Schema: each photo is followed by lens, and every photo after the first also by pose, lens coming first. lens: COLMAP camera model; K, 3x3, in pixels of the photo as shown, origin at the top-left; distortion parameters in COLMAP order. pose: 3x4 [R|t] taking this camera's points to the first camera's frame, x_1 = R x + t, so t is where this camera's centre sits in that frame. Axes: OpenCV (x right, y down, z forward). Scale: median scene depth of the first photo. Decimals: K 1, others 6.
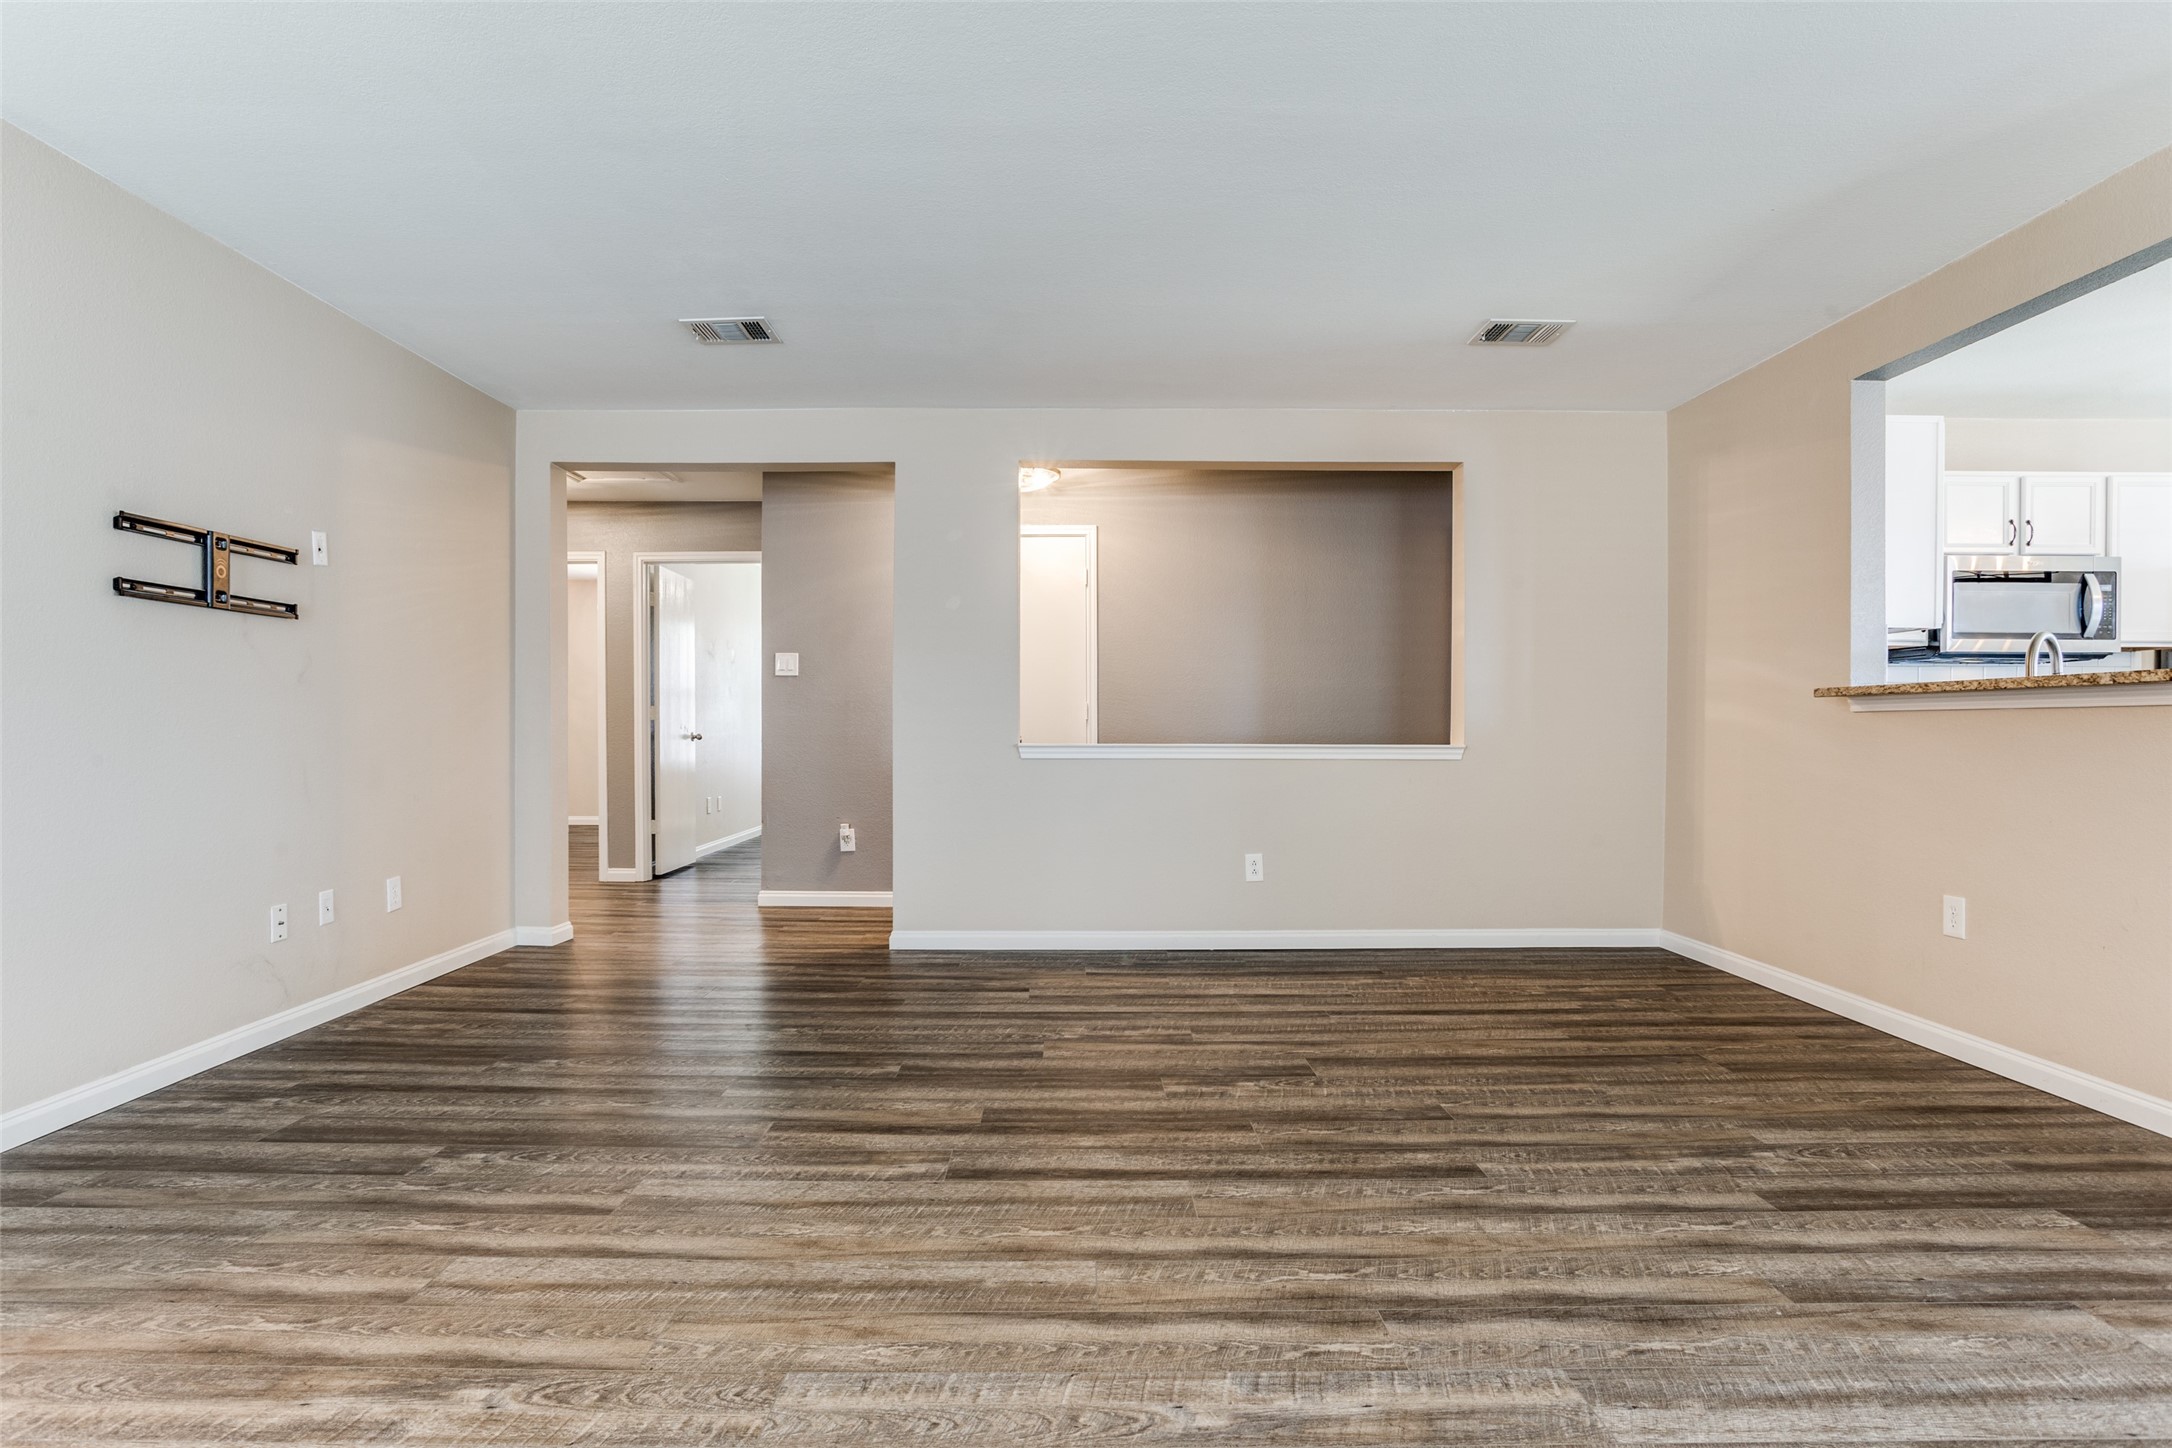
lens RADIAL K [[1102.2, 0, 1071.3], [0, 1102.2, 747.2], [0, 0, 1]] dist [-0.045473, 0.021760]
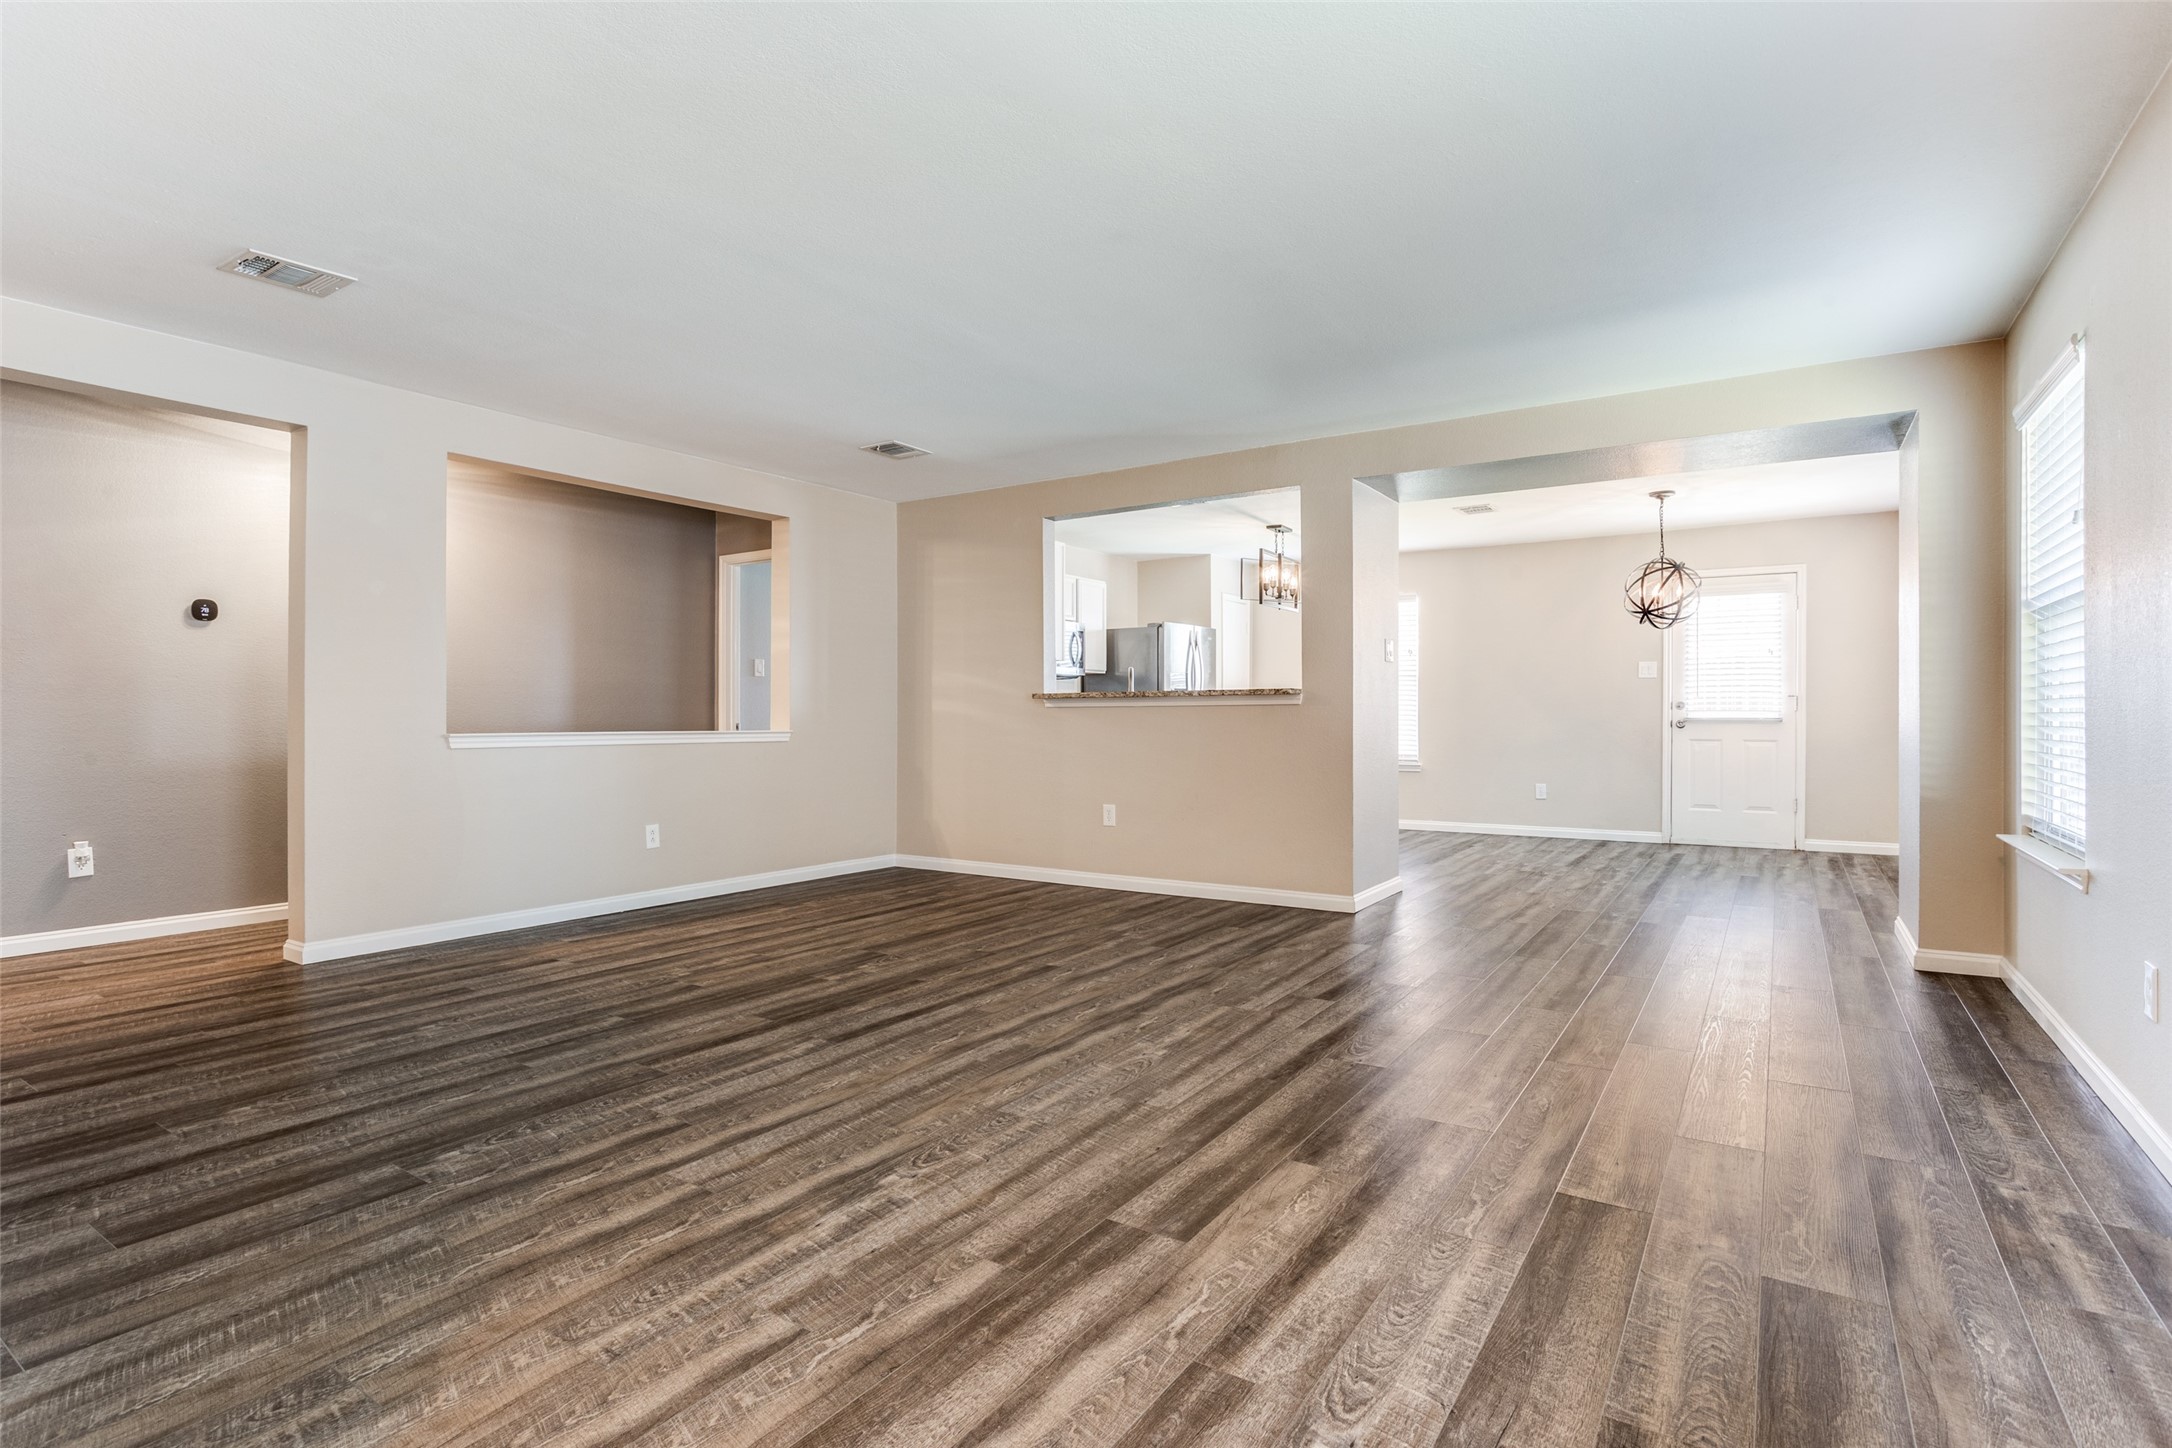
lens RADIAL K [[1062.6, 0, 1062.8], [0, 1062.6, 721.1], [0, 0, 1]] dist [-0.043502, 0.025615]
pose [[0.564650, -0.004005, 0.825320, -0.953203], [0.016942, 0.999834, -0.006740, 0.002659], [-0.825156, 0.017789, 0.564624, 0.006979]]
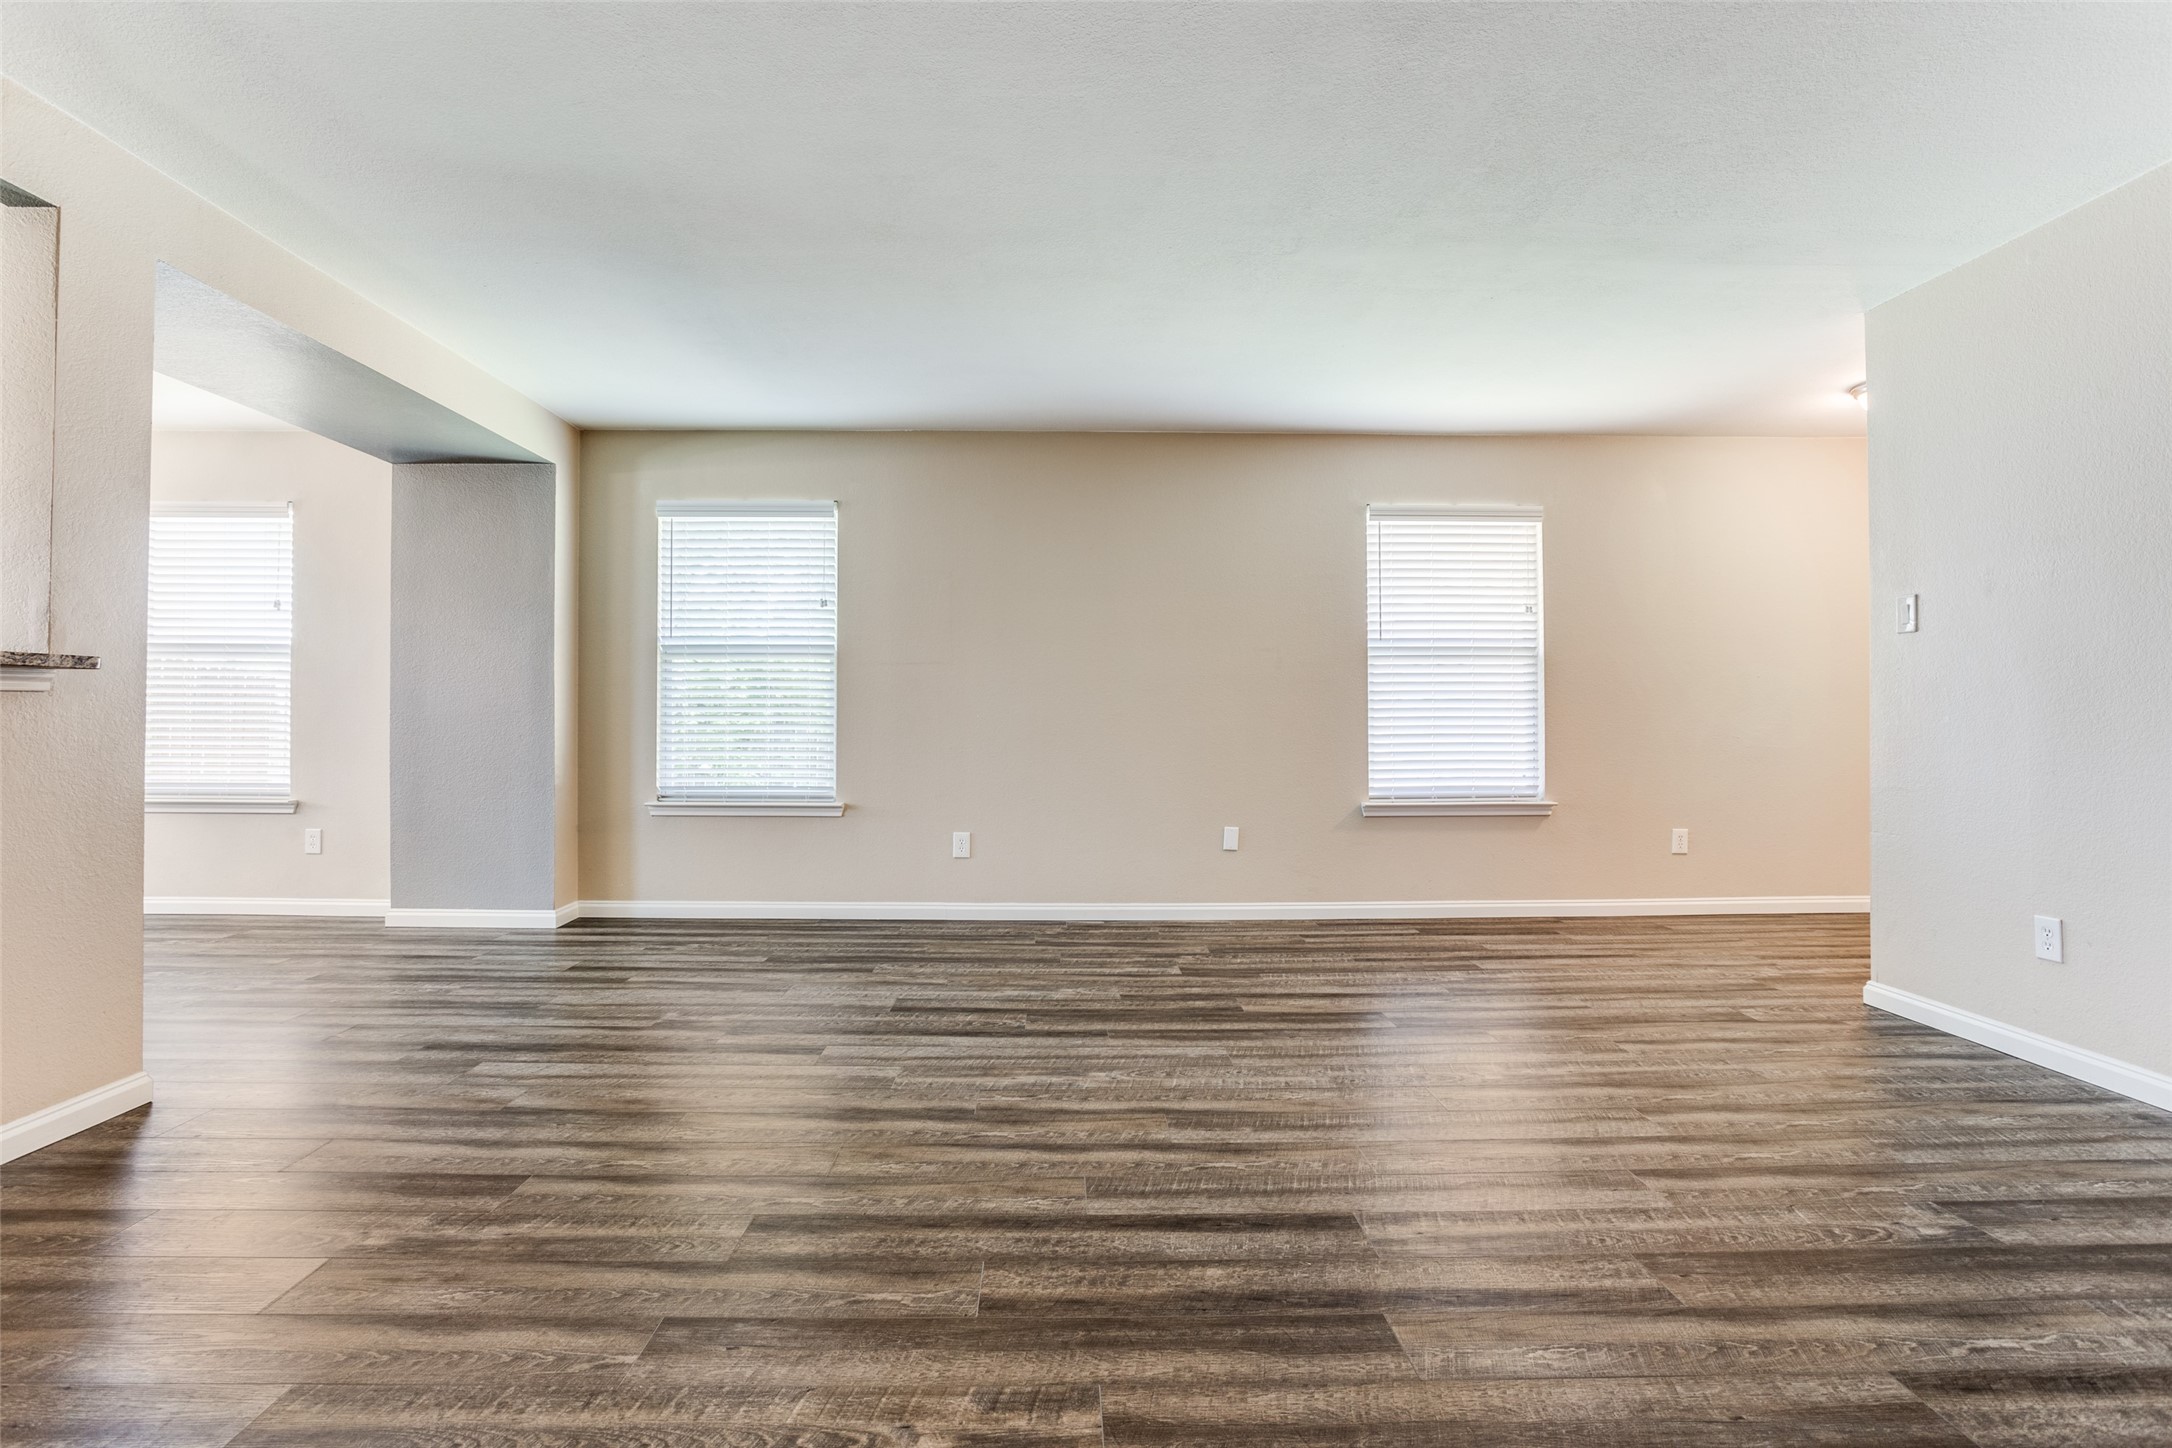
lens RADIAL K [[1062.6, 0, 1062.8], [0, 1062.6, 721.1], [0, 0, 1]] dist [-0.043502, 0.025615]
pose [[-0.999968, -0.000796, -0.007977, 0.121430], [-0.000991, 0.999700, 0.024487, -0.034066], [0.007955, 0.024494, -0.999668, 1.686496]]
